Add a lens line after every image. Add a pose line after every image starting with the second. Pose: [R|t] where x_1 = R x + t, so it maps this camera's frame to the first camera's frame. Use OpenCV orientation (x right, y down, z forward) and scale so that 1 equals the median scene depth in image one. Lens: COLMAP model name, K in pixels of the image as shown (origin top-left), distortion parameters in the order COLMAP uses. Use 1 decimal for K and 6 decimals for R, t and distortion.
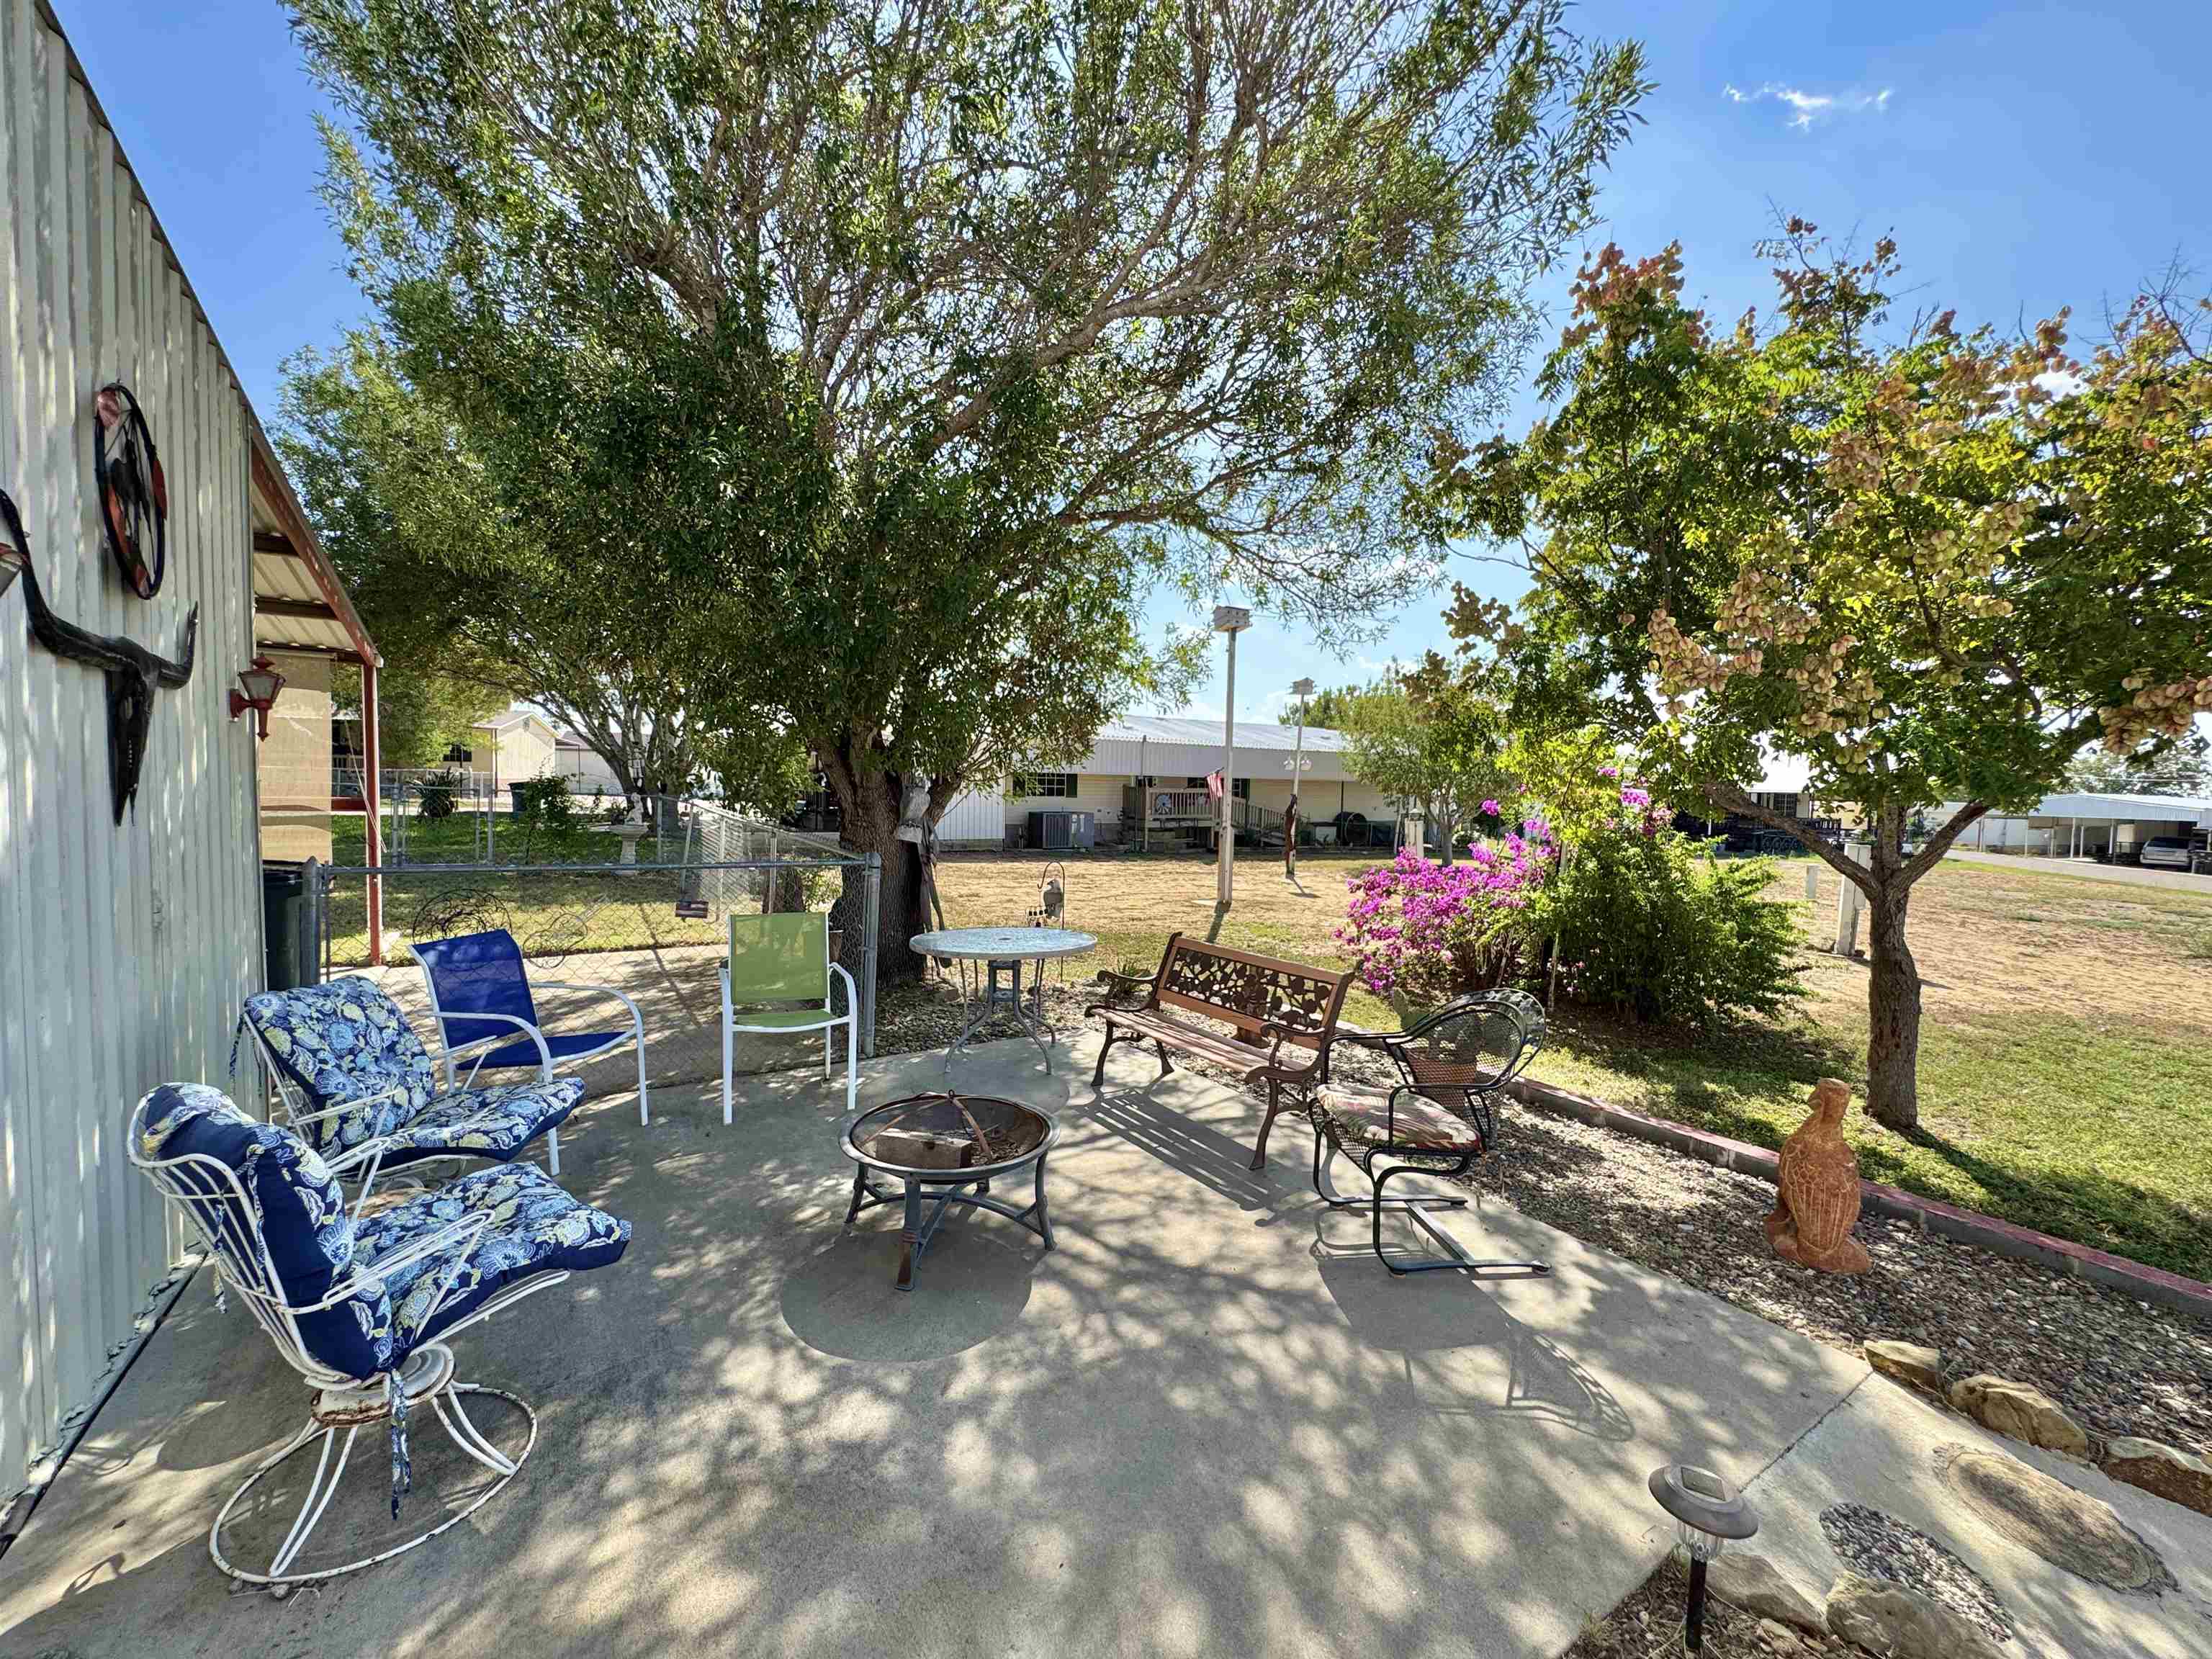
lens RADIAL K [[884.8, 0, 1105.8], [0, 884.8, 828.6], [0, 0, 1]] dist [-0.000075, 0.000012]
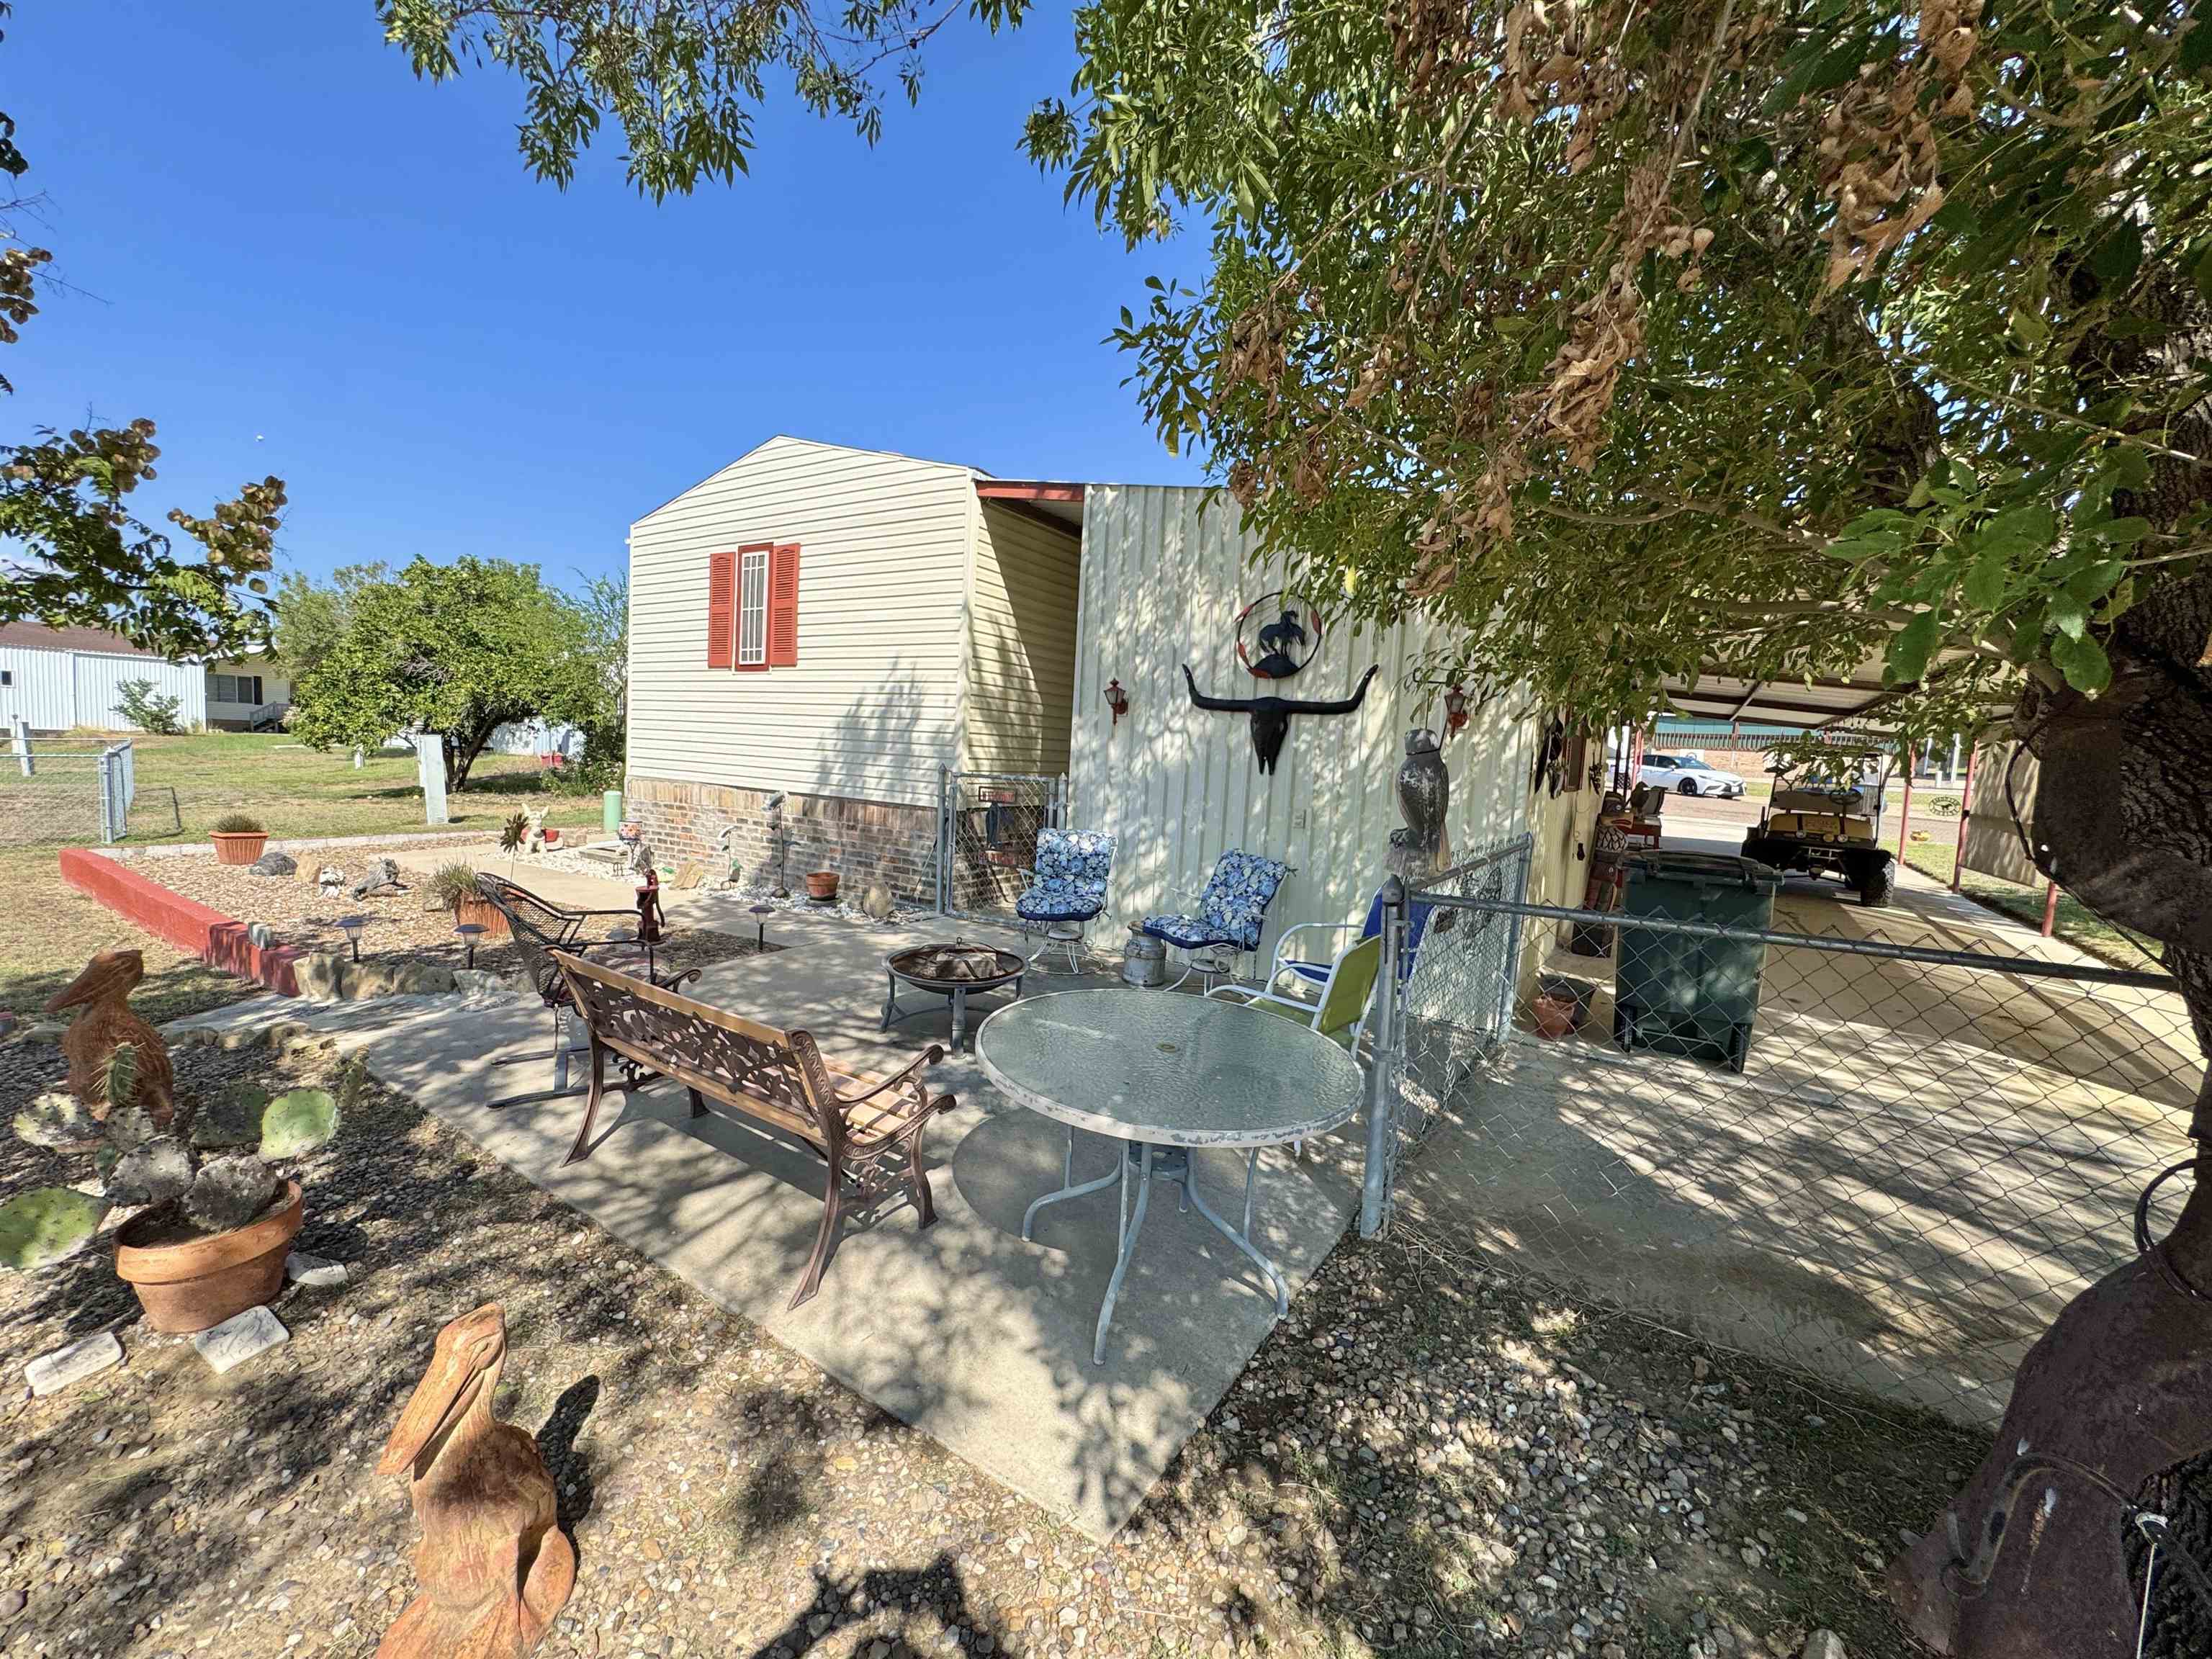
lens RADIAL K [[884.8, 0, 1105.5], [0, 884.8, 833.5], [0, 0, 1]] dist [-0.000075, 0.000012]
pose [[-0.916115, -0.032984, -0.399556, 0.196432], [-0.090651, 0.987842, 0.126298, -0.080536], [0.390533, 0.151924, -0.907967, 2.375350]]
